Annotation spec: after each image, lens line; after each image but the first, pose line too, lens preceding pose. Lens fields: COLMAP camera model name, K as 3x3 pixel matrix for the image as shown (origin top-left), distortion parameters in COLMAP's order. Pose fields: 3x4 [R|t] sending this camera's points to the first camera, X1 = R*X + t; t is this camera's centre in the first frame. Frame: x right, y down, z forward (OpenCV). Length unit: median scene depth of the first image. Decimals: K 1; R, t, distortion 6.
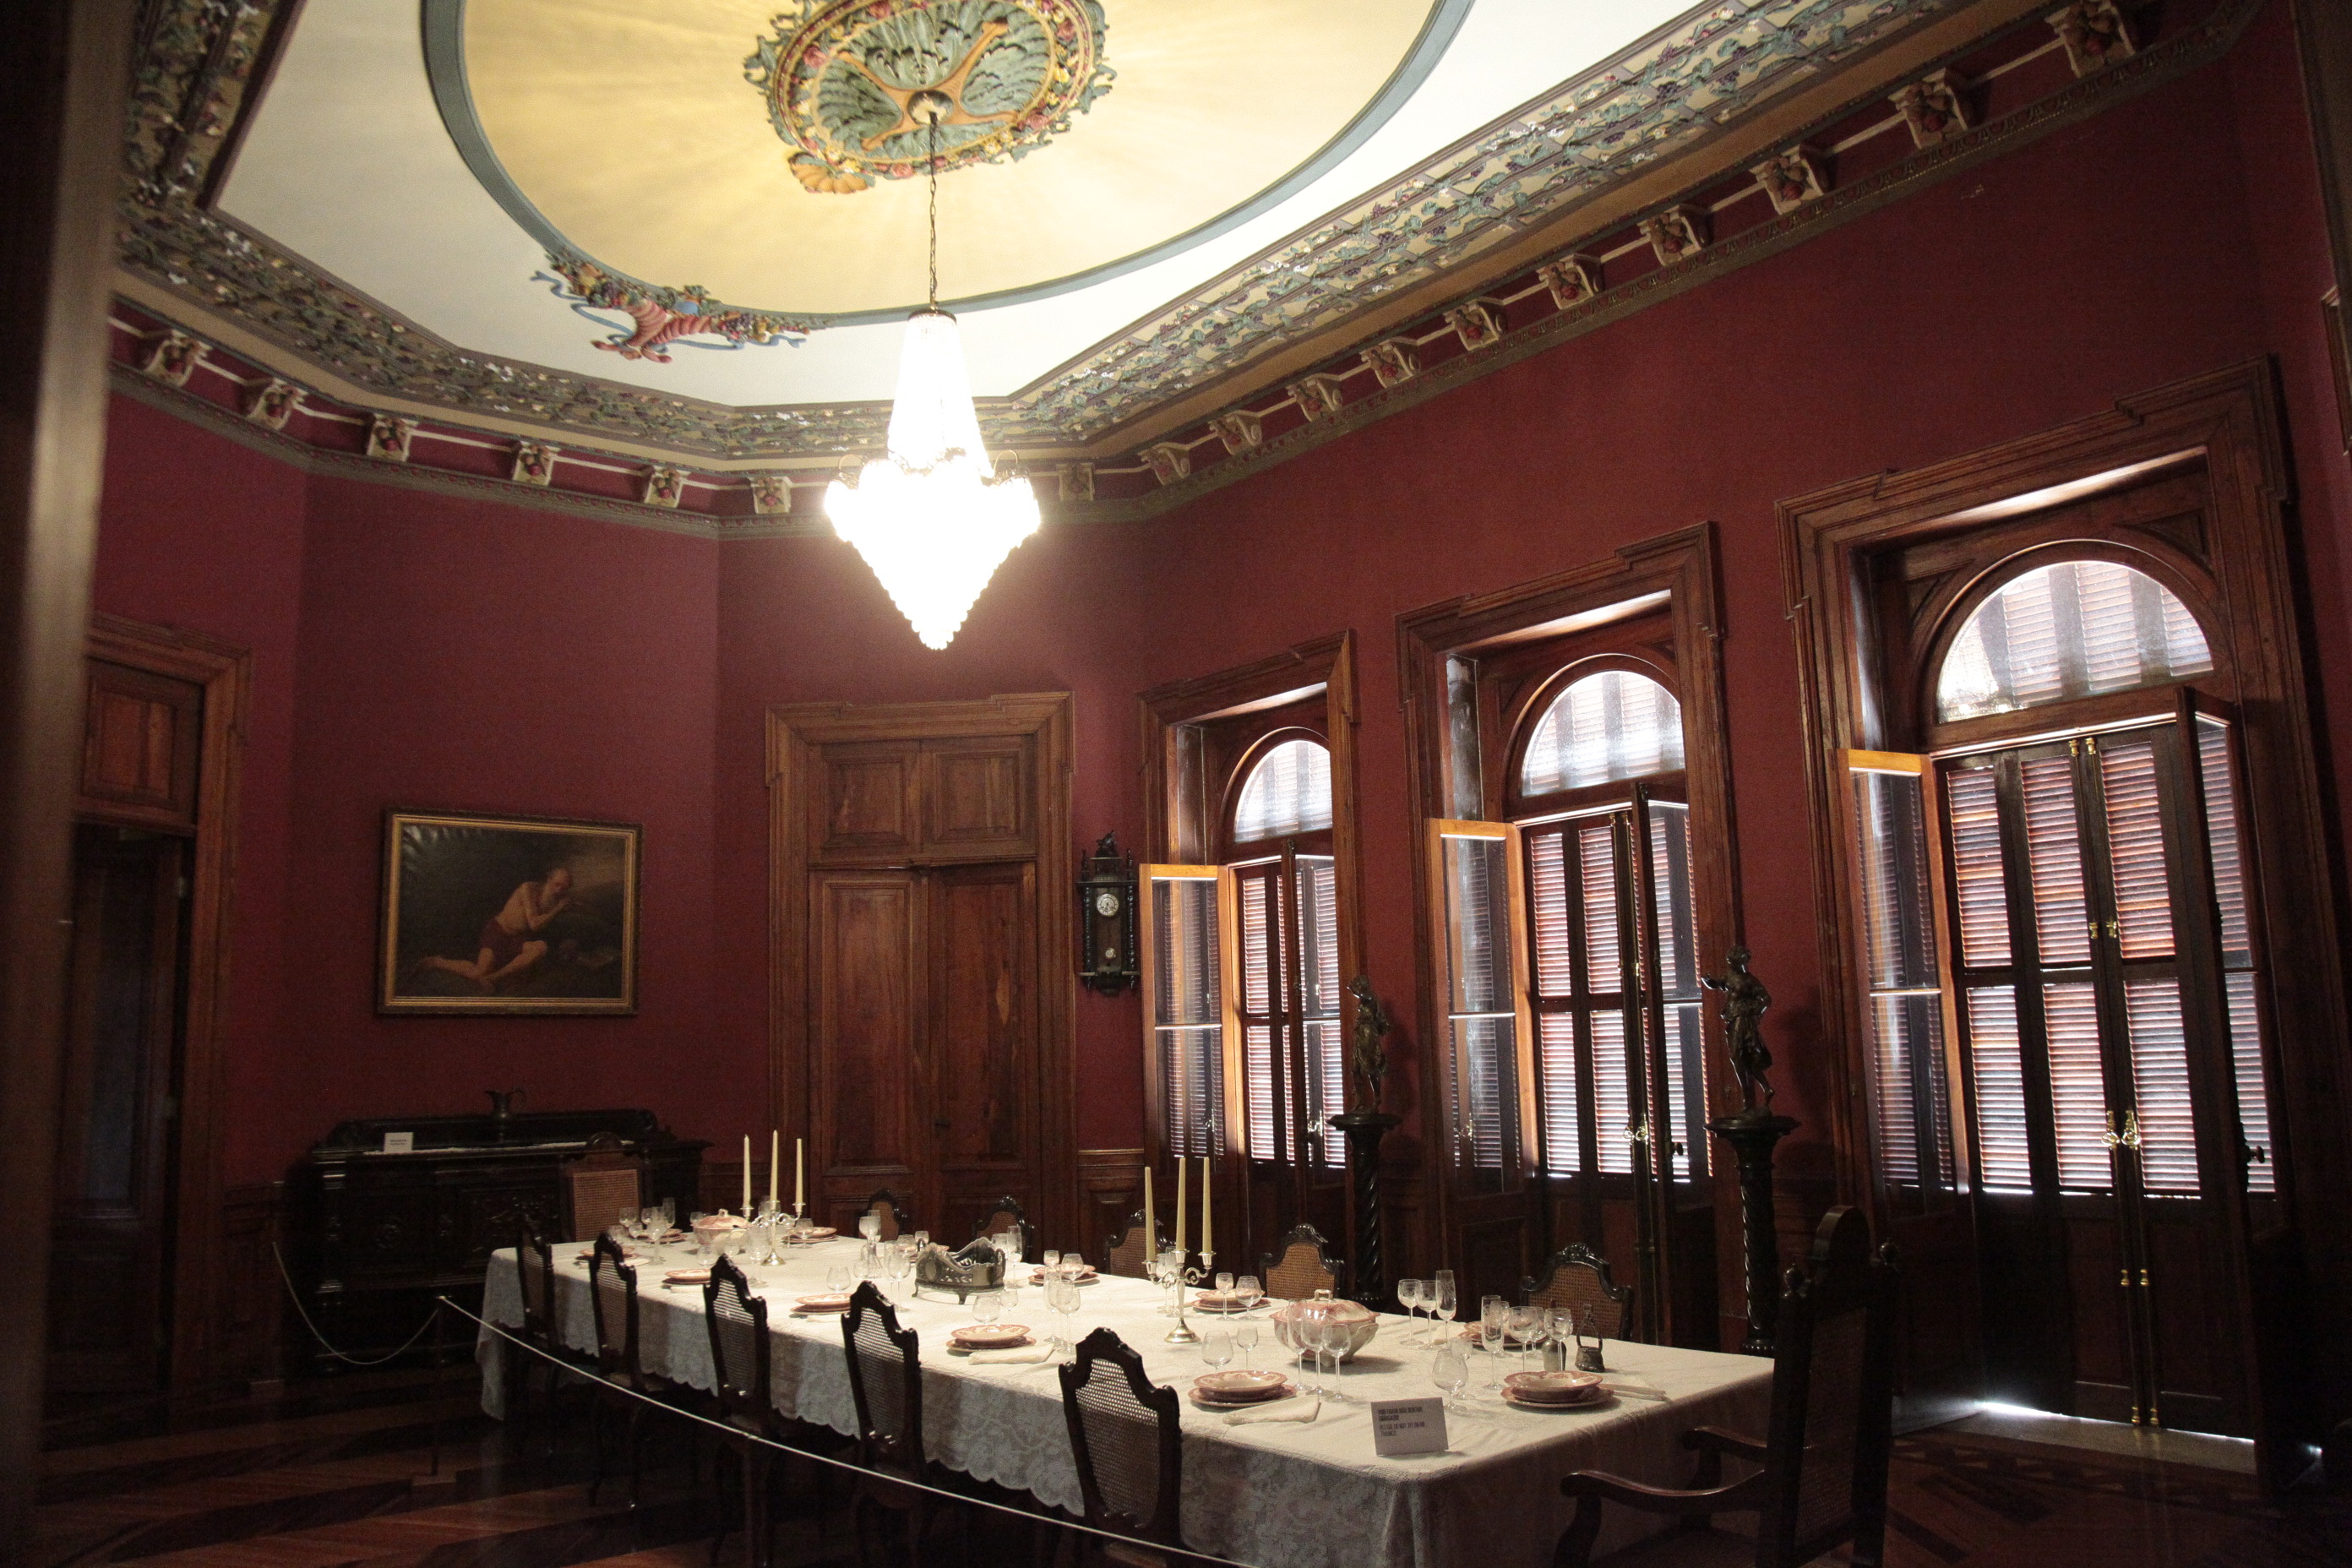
lens RADIAL K [[1674.7, 0, 1189.3], [0, 1674.7, 793.2], [0, 0, 1]] dist [-0.101564, 0.049374]
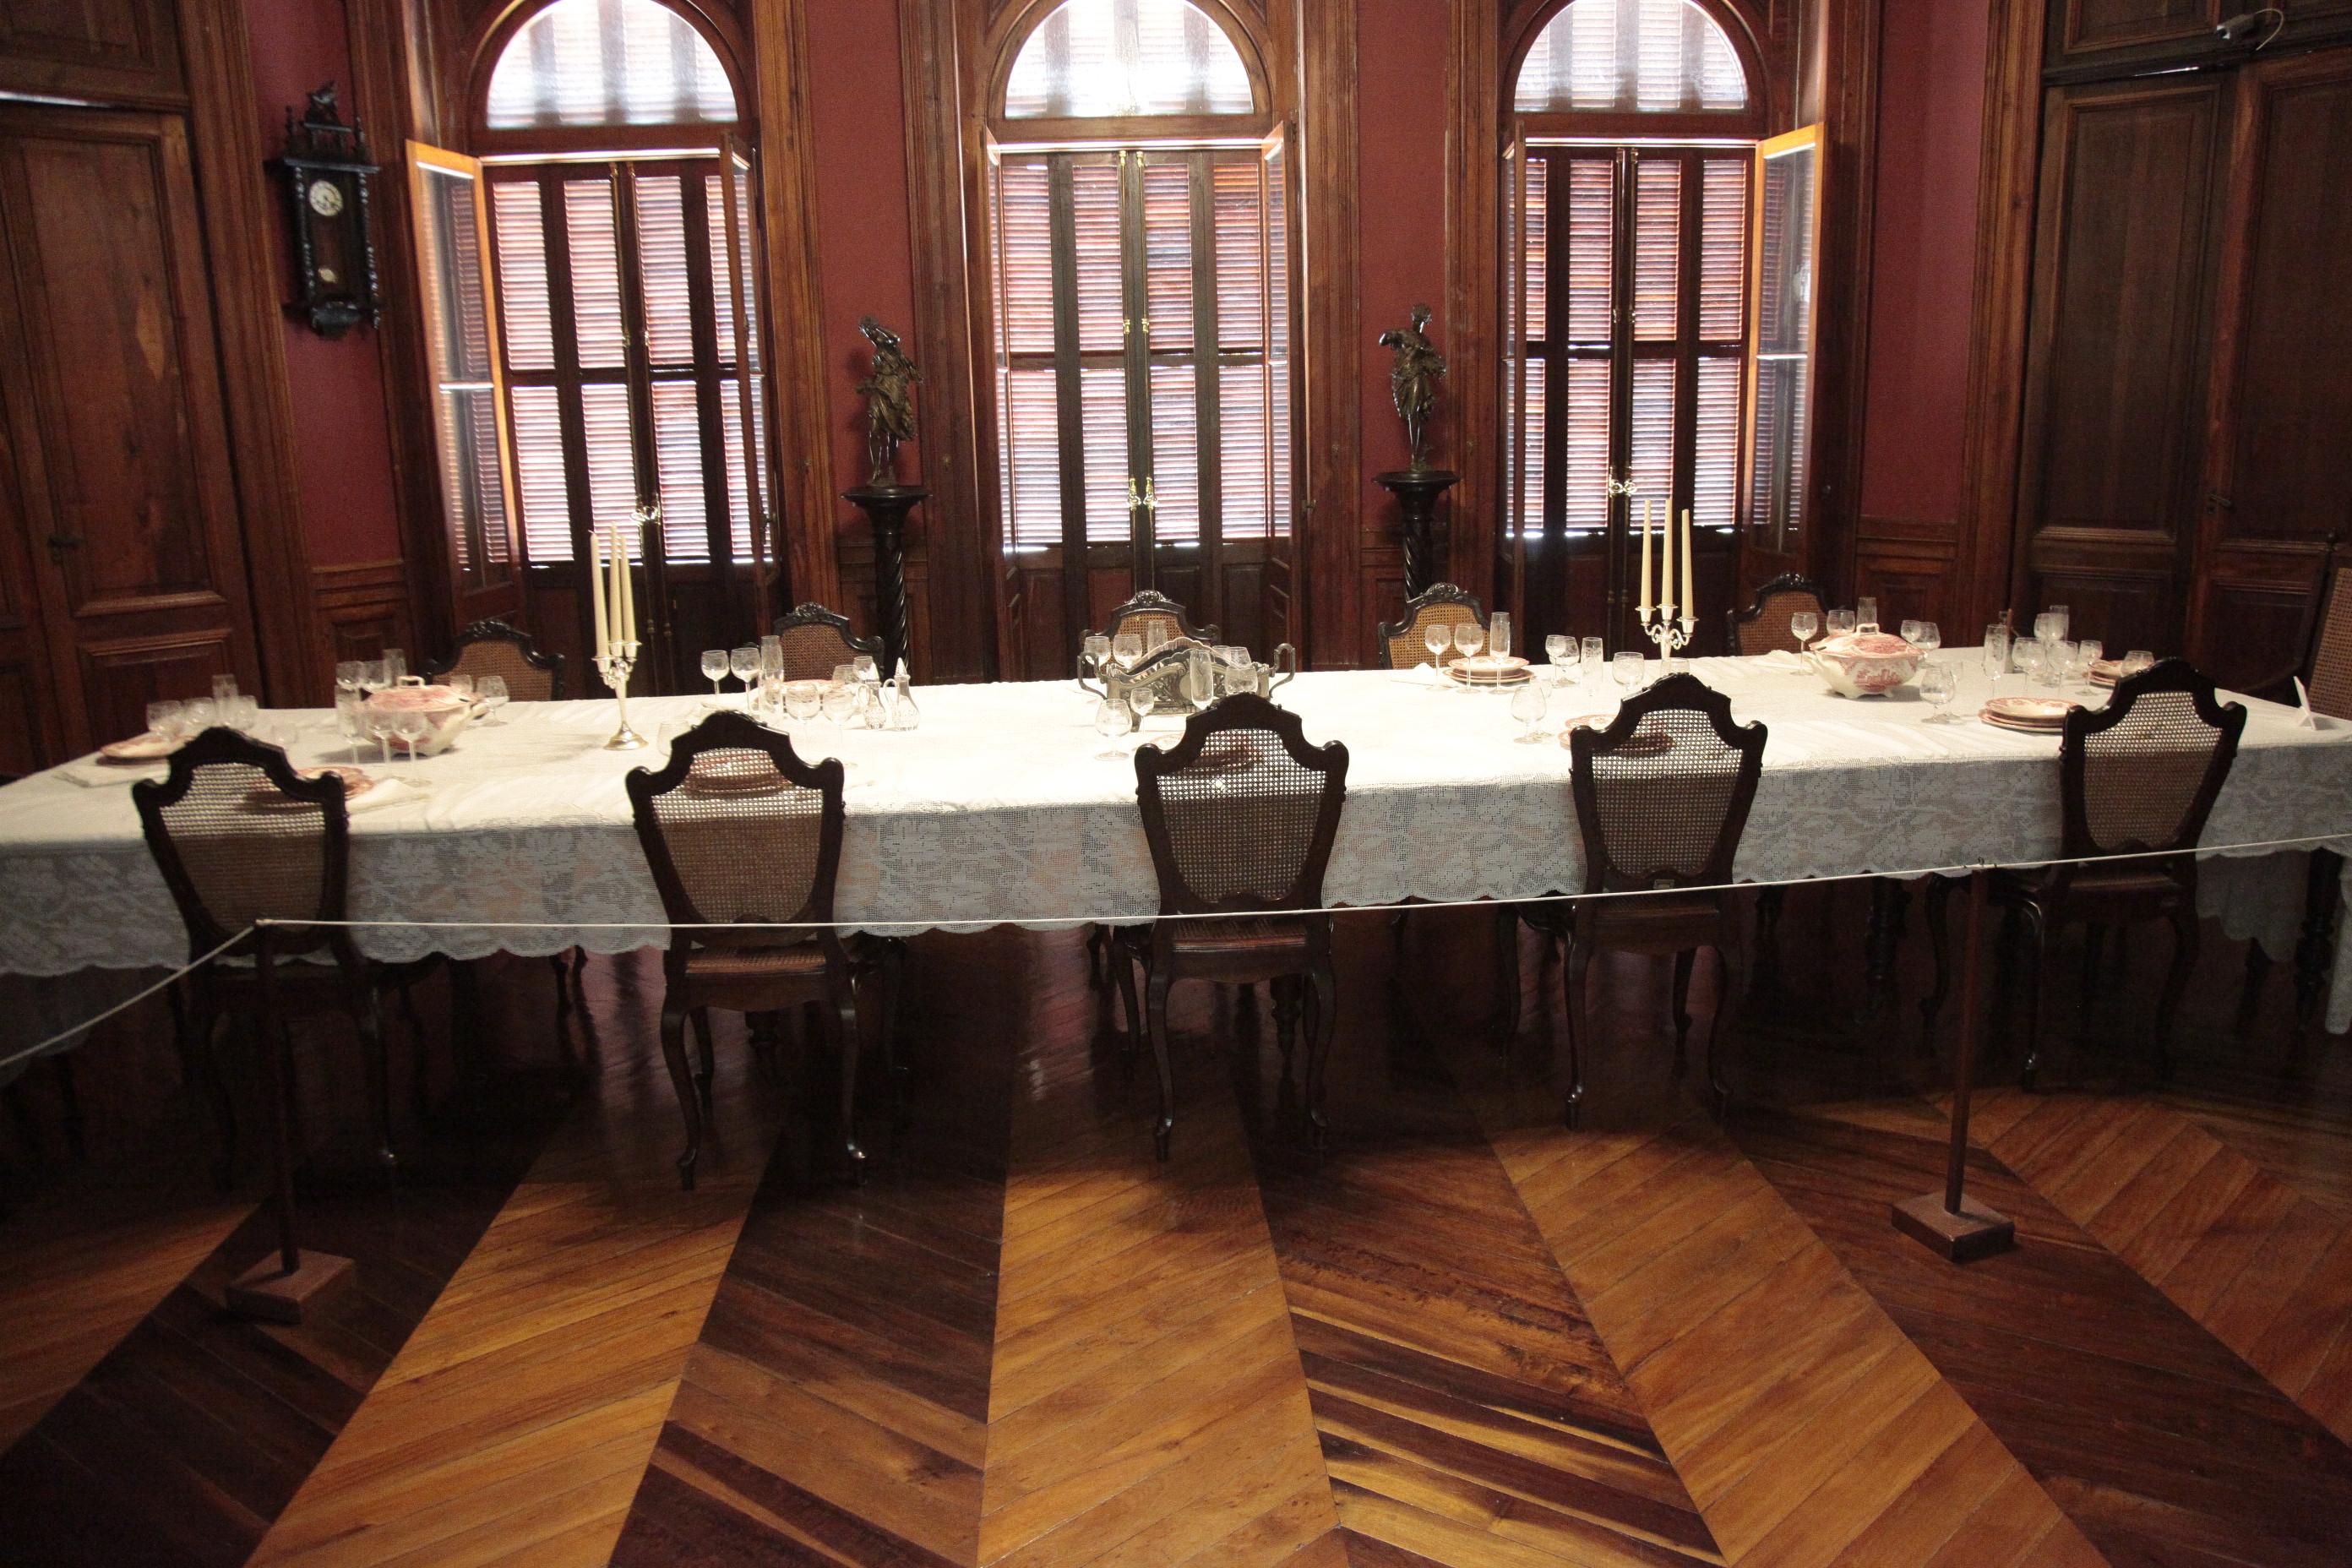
lens RADIAL K [[1567.3, 0, 1185.7], [0, 1567.3, 787.9], [0, 0, 1]] dist [-0.059366, 0.021616]
pose [[0.576637, -0.183700, 0.796080, -0.485155], [-0.117402, 0.945650, 0.303253, 0.080813], [-0.808521, -0.268329, 0.523730, 0.431030]]
